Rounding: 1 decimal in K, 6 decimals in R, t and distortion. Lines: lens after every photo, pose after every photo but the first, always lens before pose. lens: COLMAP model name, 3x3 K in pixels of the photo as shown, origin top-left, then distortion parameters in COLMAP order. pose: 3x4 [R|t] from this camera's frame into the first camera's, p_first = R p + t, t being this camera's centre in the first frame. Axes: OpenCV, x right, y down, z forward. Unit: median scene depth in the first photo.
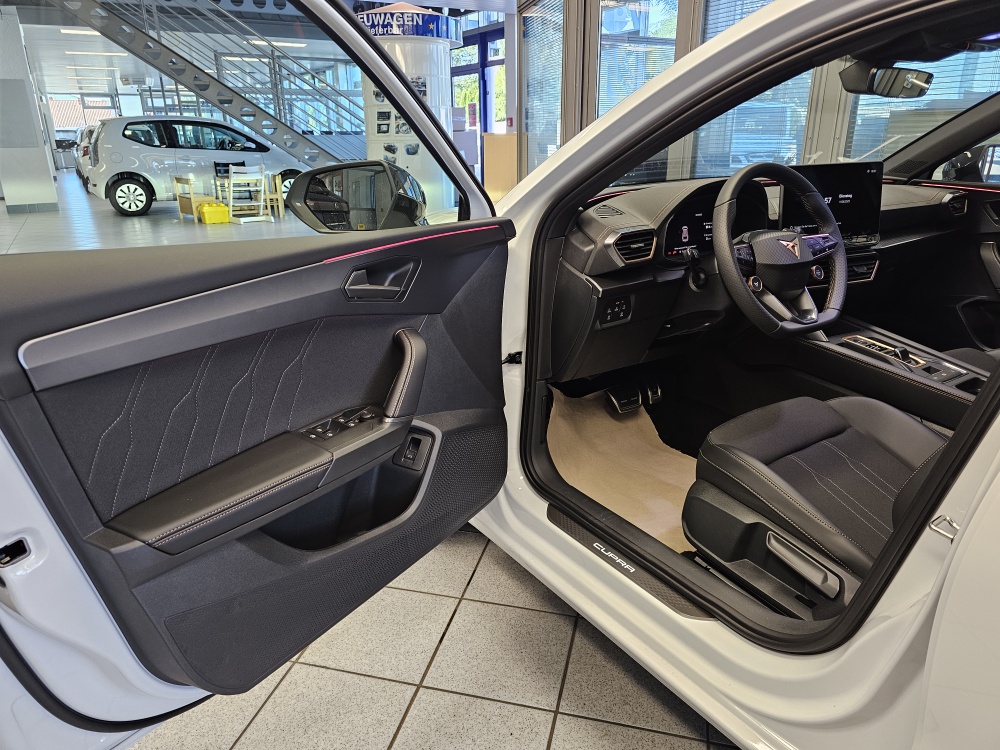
lens RADIAL K [[674.6, 0, 493.3], [0, 674.6, 371.4], [0, 0, 1]] dist [0.032182, -0.045997]
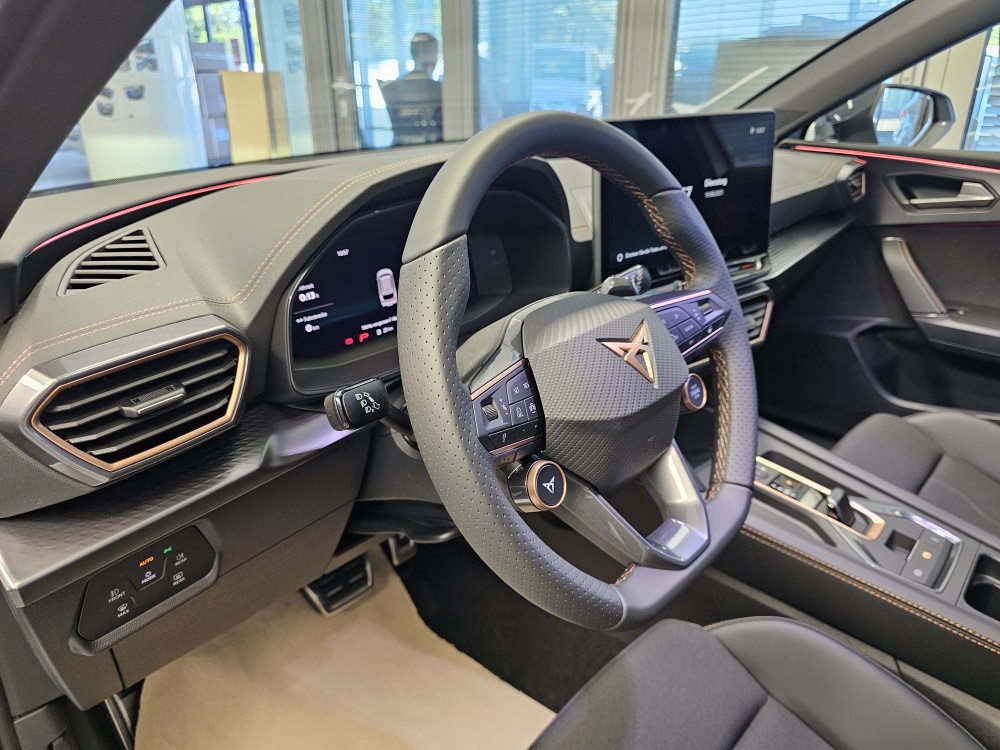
lens RADIAL K [[674.6, 0, 504.5], [0, 674.6, 376.6], [0, 0, 1]] dist [0.032182, -0.045997]
pose [[0.961768, -0.095727, 0.256589, 0.264252], [0.076739, 0.993587, 0.083045, -0.194898], [-0.262894, -0.060180, 0.962946, 0.635004]]
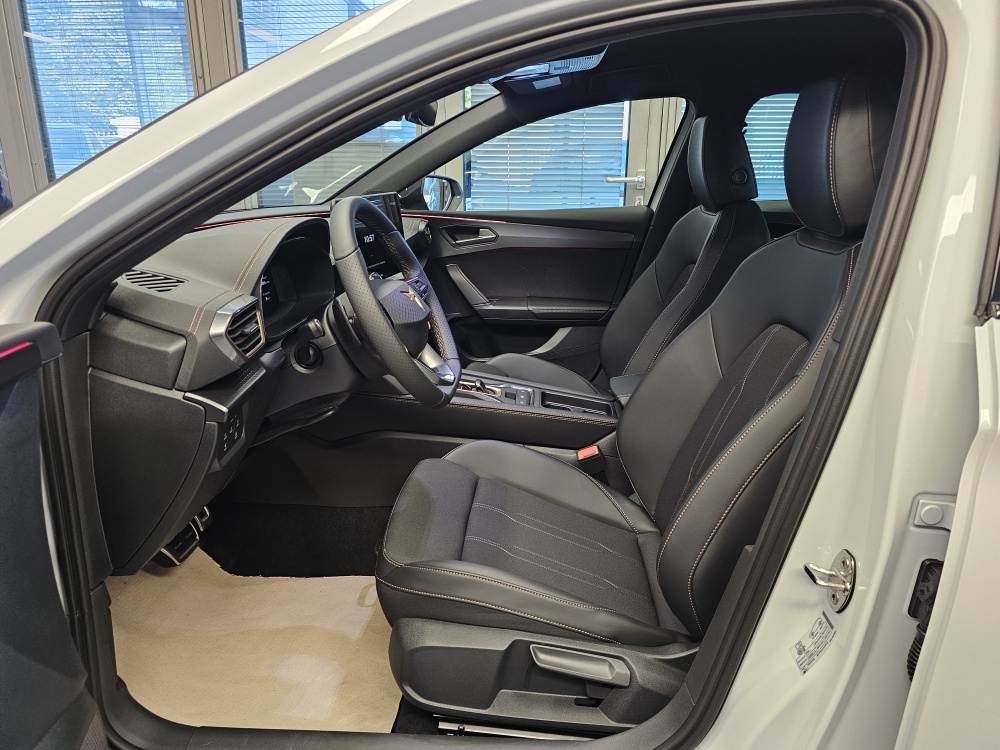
lens RADIAL K [[674.6, 0, 515.9], [0, 674.6, 356.1], [0, 0, 1]] dist [0.032182, -0.045997]
pose [[0.570752, -0.203123, 0.795603, -0.148429], [0.247638, 0.966387, 0.069074, -0.133027], [-0.782891, 0.157597, 0.601868, 0.393421]]
